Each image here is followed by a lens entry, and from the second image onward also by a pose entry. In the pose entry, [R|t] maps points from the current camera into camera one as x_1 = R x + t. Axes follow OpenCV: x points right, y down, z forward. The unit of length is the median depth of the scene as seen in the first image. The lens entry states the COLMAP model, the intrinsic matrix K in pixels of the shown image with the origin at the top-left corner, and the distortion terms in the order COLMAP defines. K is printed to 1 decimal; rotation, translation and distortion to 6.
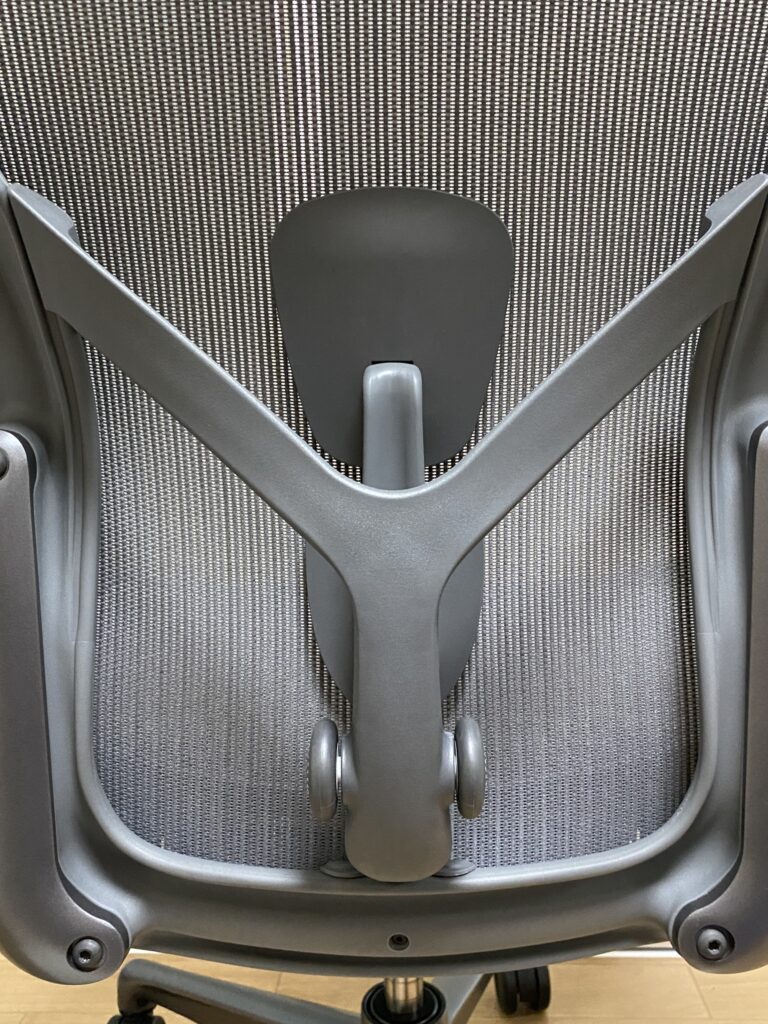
lens RADIAL K [[919.0, 0, 384.0], [0, 919.0, 512.0], [0, 0, 1]] dist [-0.005514, -0.003375]
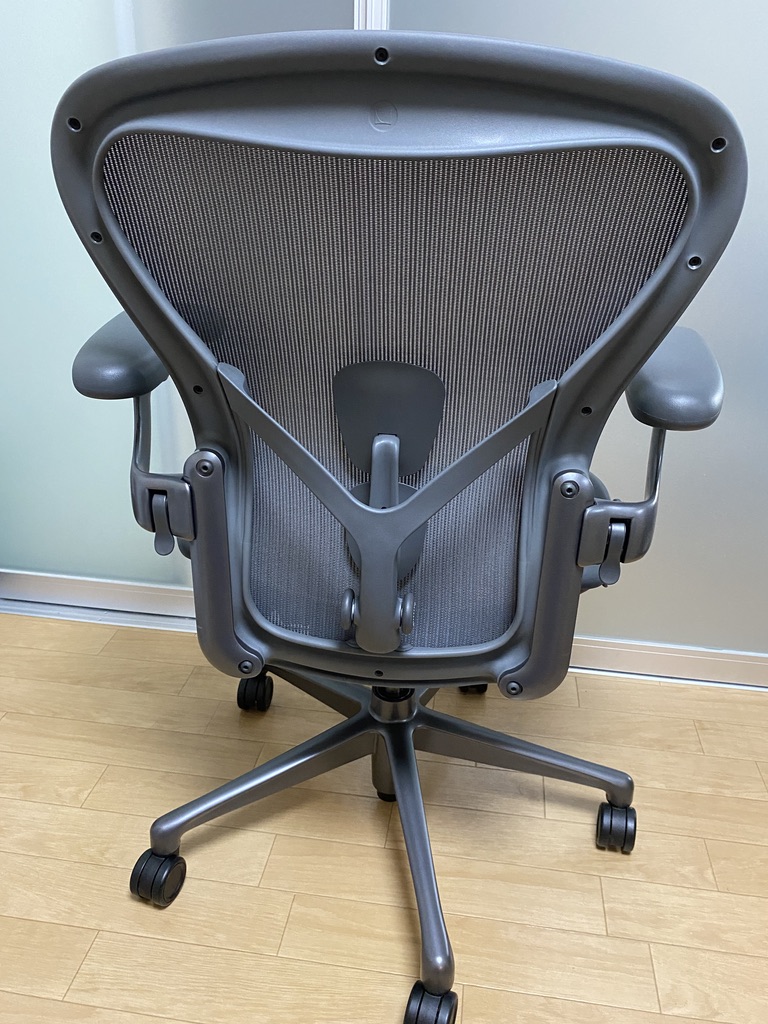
lens RADIAL K [[776.5, 0, 389.2], [0, 776.5, 499.8], [0, 0, 1]] dist [-0.004487, -0.000500]
pose [[0.994443, 0.078771, -0.069850, 0.147983], [-0.055897, 0.957271, 0.283739, -0.518222], [0.089216, -0.278258, 0.956354, -0.760408]]
